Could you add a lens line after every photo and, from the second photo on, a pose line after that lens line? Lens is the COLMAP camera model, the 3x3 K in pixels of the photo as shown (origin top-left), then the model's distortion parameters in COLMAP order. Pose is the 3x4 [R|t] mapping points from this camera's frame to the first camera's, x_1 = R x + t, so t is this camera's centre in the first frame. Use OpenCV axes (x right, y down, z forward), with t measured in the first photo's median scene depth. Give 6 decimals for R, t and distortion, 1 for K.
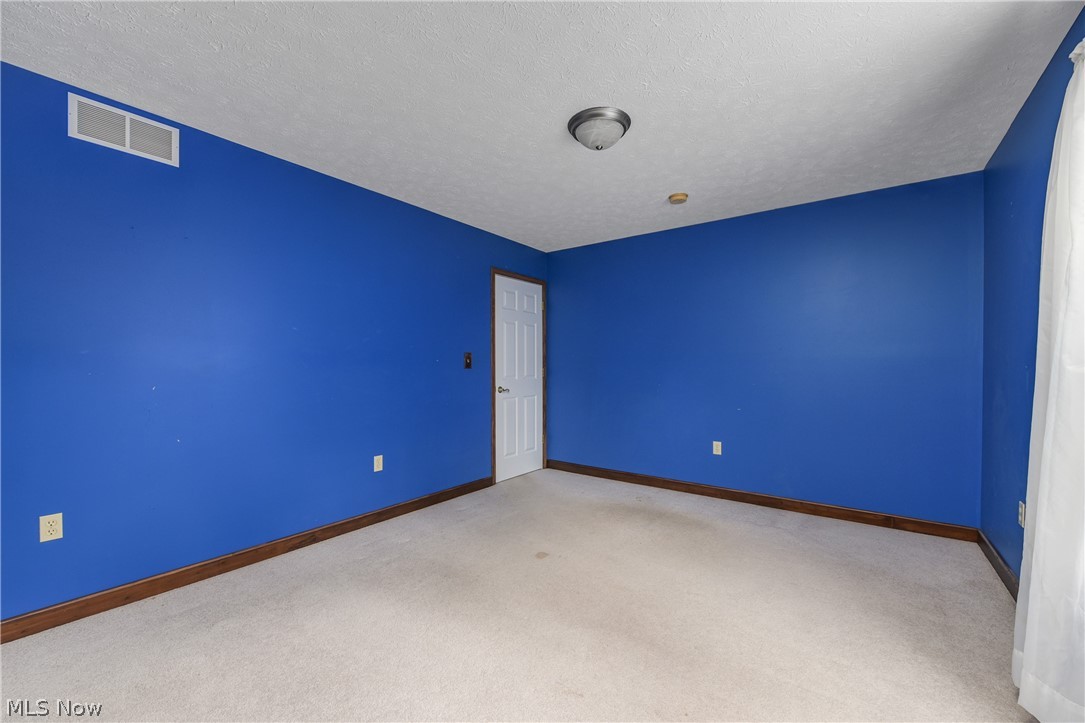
lens RADIAL K [[433.0, 0, 542.5], [0, 433.0, 361.5], [0, 0, 1]] dist [-0.000781, -0.000164]
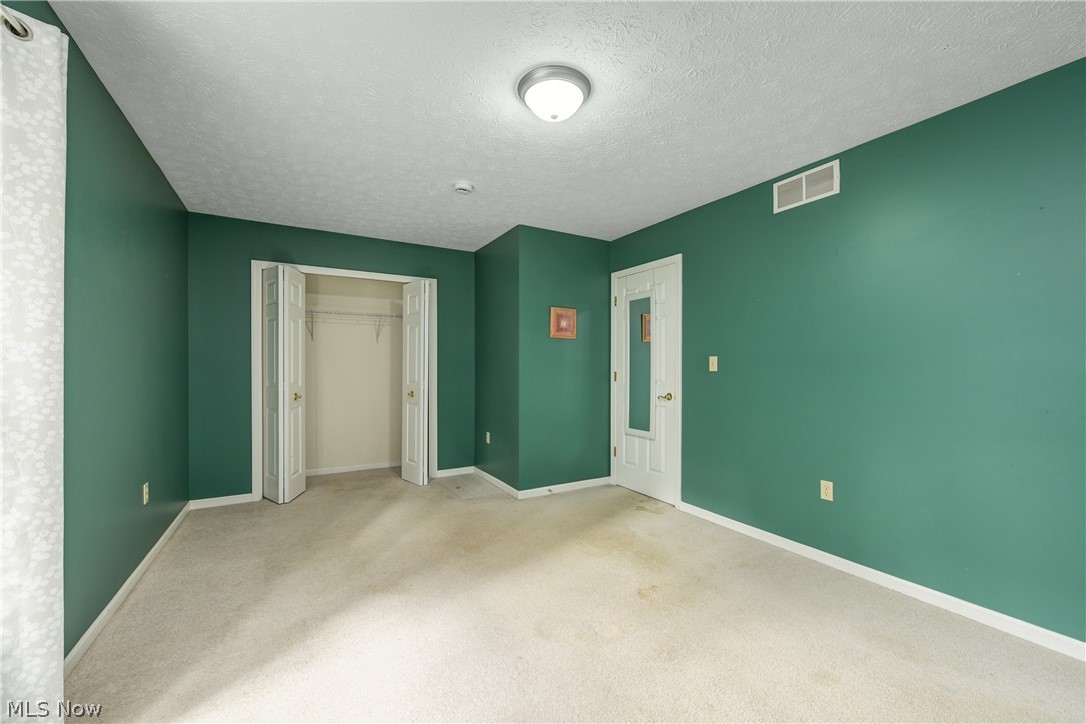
lens RADIAL K [[433.4, 0, 543.0], [0, 433.4, 362.0], [0, 0, 1]] dist [-0.000781, -0.000164]
pose [[-0.376316, -0.016410, -0.926346, 0.472687], [0.007173, 0.999762, -0.020625, 0.001815], [0.926464, -0.014406, -0.376109, 0.718801]]
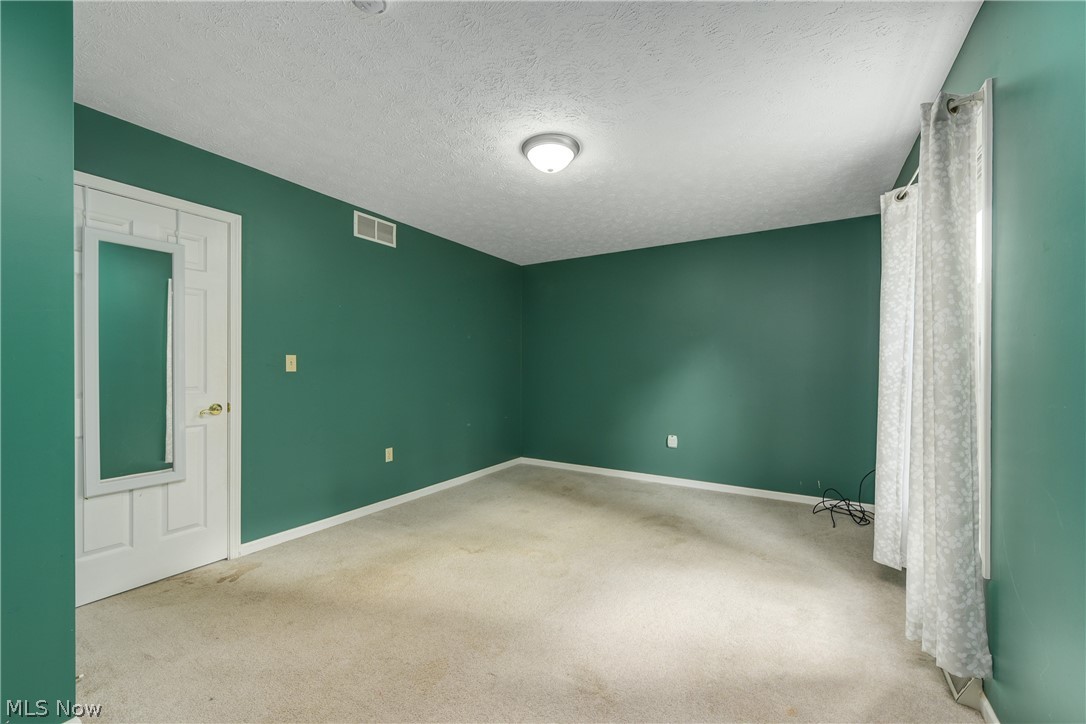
lens RADIAL K [[433.4, 0, 543.0], [0, 433.4, 362.0], [0, 0, 1]] dist [-0.000781, -0.000164]
pose [[0.992486, 0.002321, 0.122339, -0.498130], [-0.002257, 0.999997, -0.000664, -0.023021], [-0.122340, 0.000383, 0.992488, -0.684212]]
